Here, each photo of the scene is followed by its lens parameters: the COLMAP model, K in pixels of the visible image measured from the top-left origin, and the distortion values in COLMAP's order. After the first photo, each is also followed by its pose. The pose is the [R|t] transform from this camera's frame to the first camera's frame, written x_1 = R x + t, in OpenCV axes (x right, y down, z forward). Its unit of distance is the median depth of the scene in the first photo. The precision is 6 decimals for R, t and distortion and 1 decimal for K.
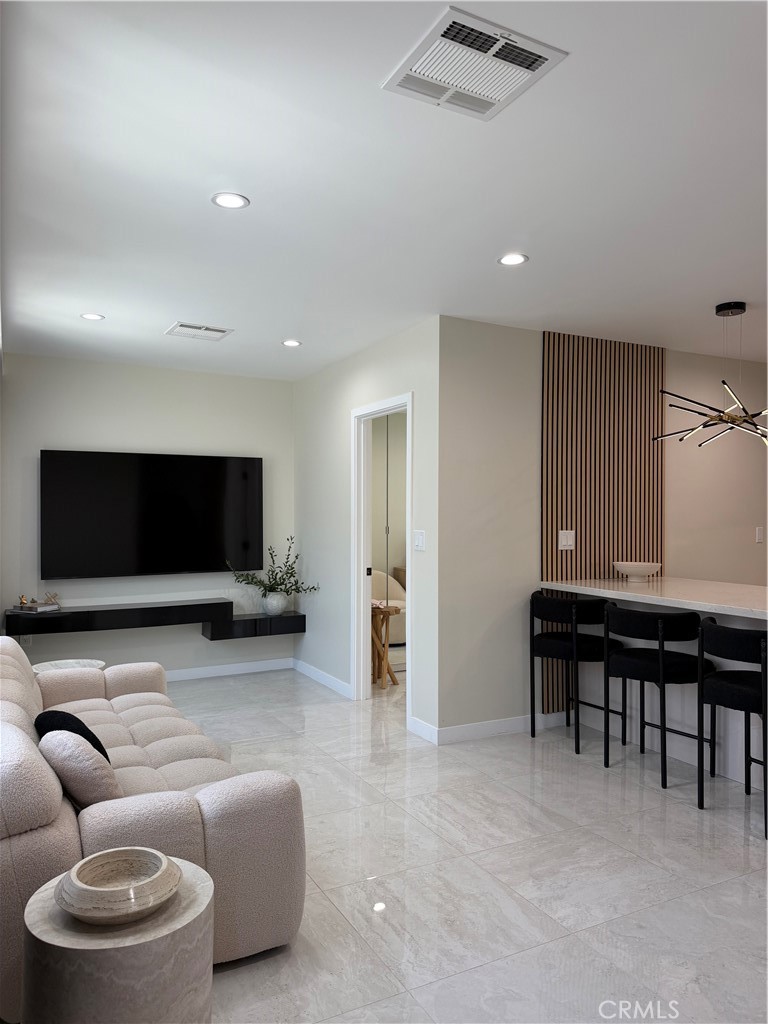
lens RADIAL K [[702.7, 0, 387.0], [0, 702.7, 507.2], [0, 0, 1]] dist [0.054137, -0.000575]
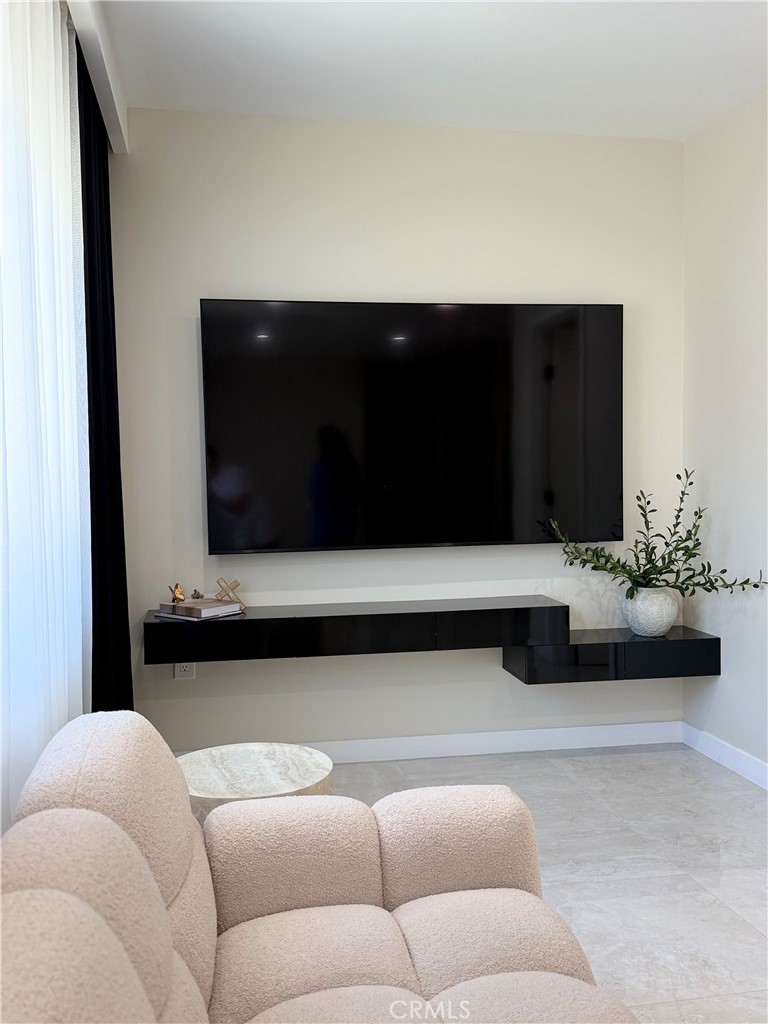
lens RADIAL K [[918.8, 0, 382.6], [0, 918.8, 509.7], [0, 0, 1]] dist [0.104090, -0.016540]
pose [[0.952447, -0.001983, -0.304698, -0.144328], [0.017857, 0.998623, 0.049320, 0.034574], [0.304180, -0.052416, 0.951171, 0.358659]]
